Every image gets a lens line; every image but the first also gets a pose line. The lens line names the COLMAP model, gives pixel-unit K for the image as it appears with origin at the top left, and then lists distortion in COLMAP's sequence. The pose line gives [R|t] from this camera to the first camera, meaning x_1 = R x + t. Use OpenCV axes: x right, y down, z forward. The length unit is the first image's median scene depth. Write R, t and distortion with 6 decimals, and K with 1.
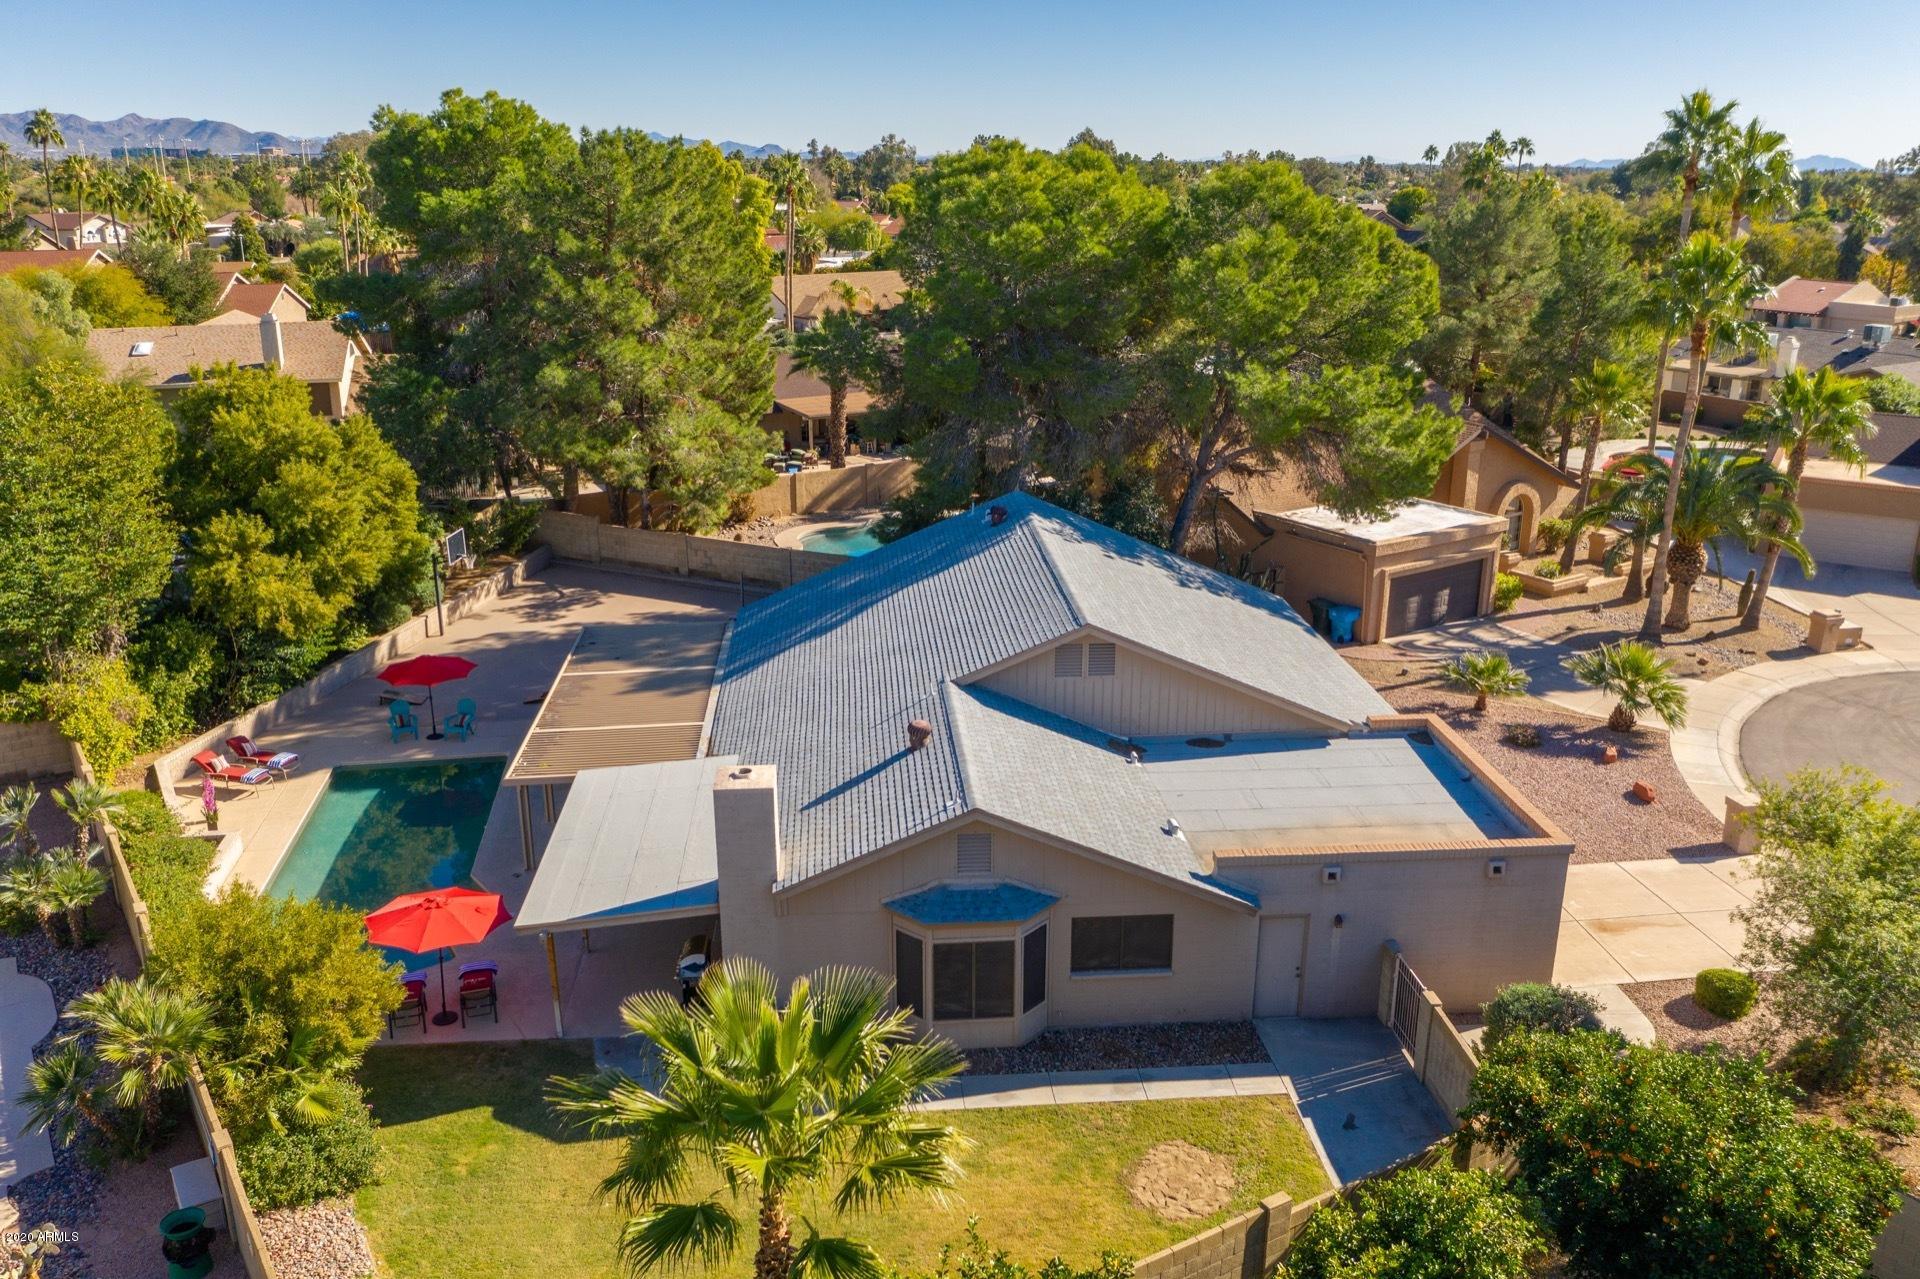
lens RADIAL K [[1505.7, 0, 960.0], [0, 1505.7, 639.5], [0, 0, 1]] dist [-0.031501, 0.001381]
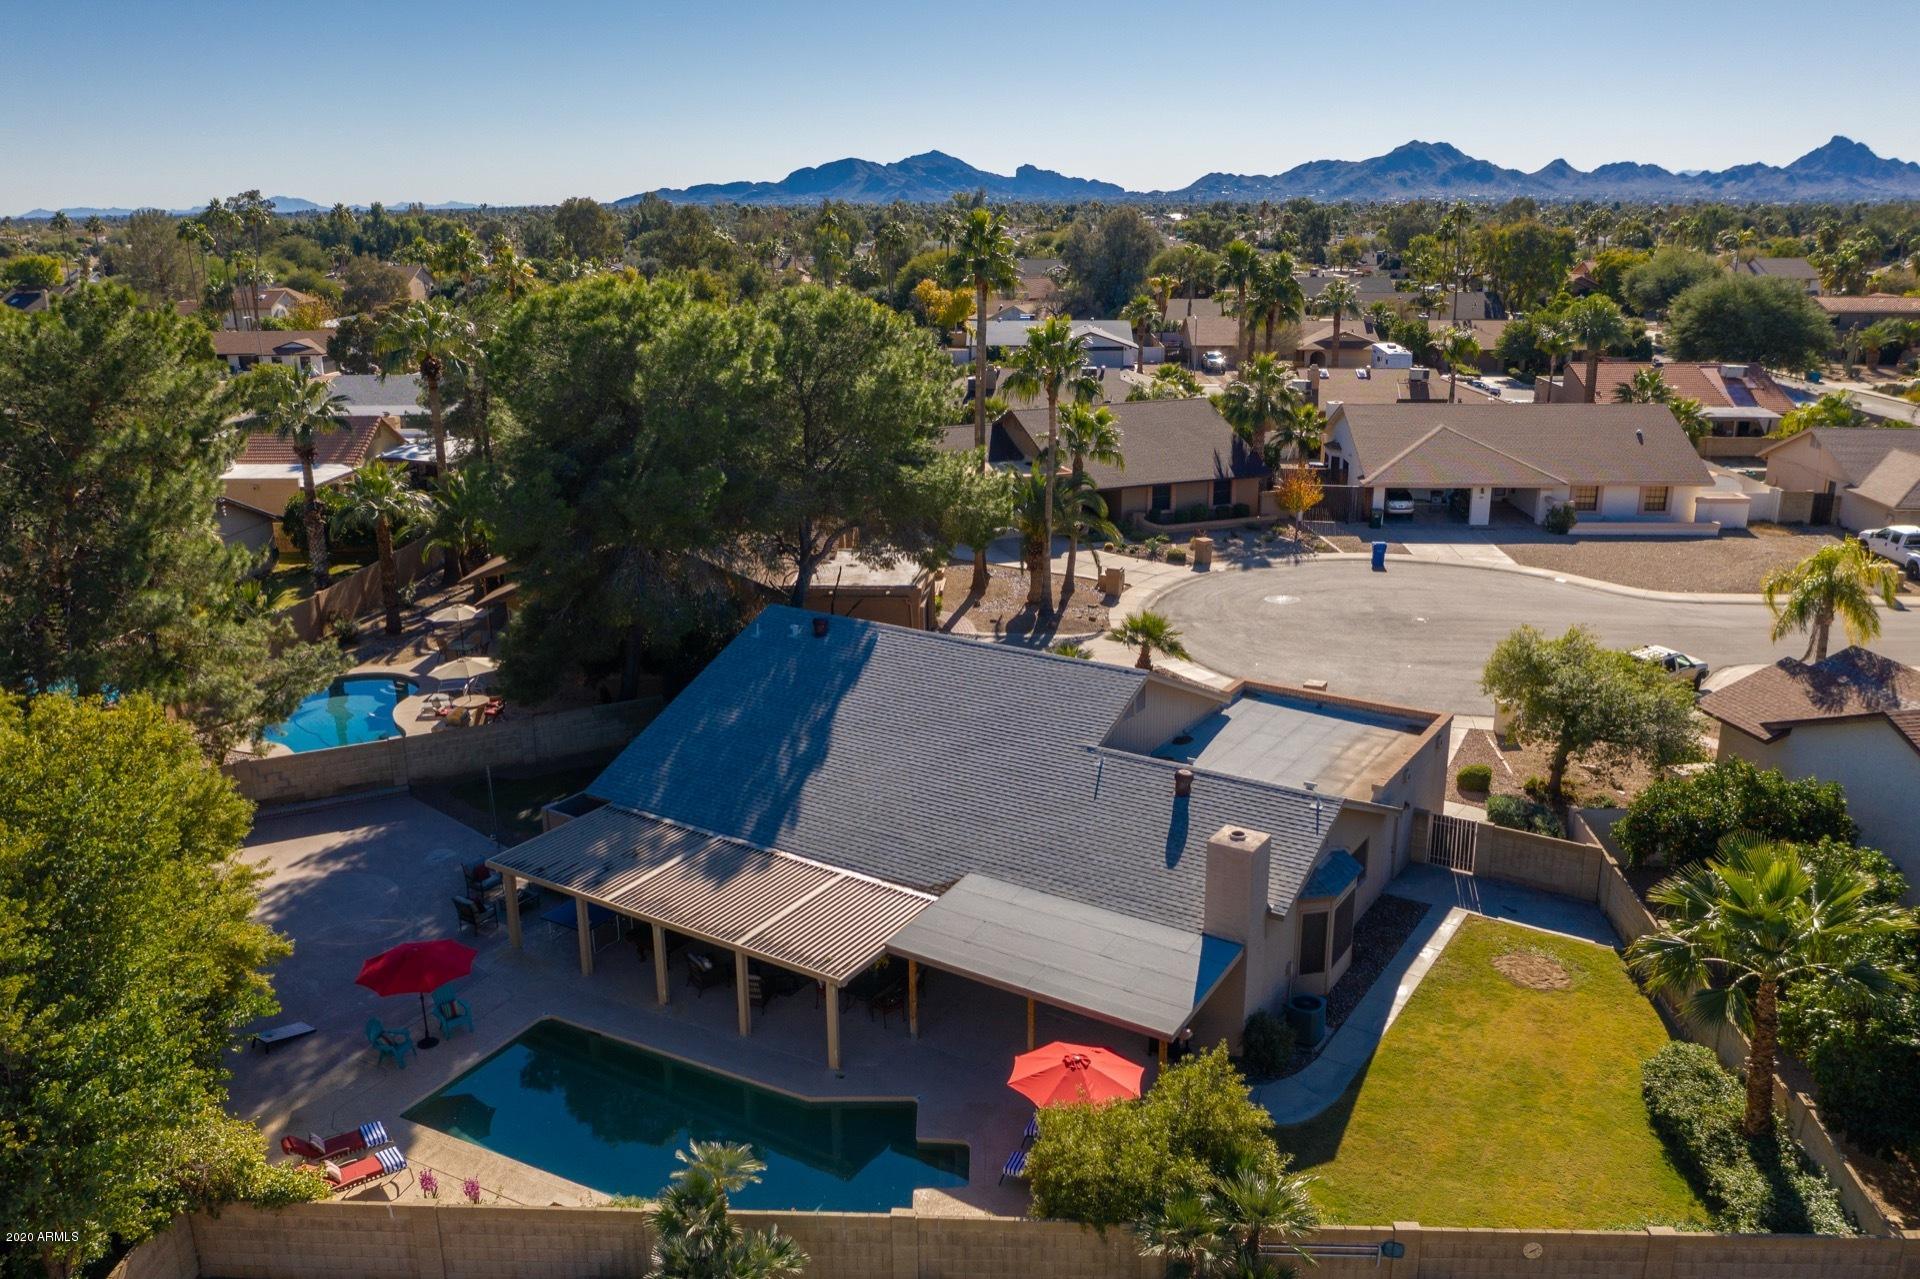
lens RADIAL K [[1505.7, 0, 960.0], [0, 1505.7, 639.5], [0, 0, 1]] dist [-0.031501, 0.001381]
pose [[0.611217, -0.235444, 0.755632, -0.610131], [0.255858, 0.962244, 0.092862, -0.123360], [-0.748966, 0.136575, 0.648380, 0.187839]]
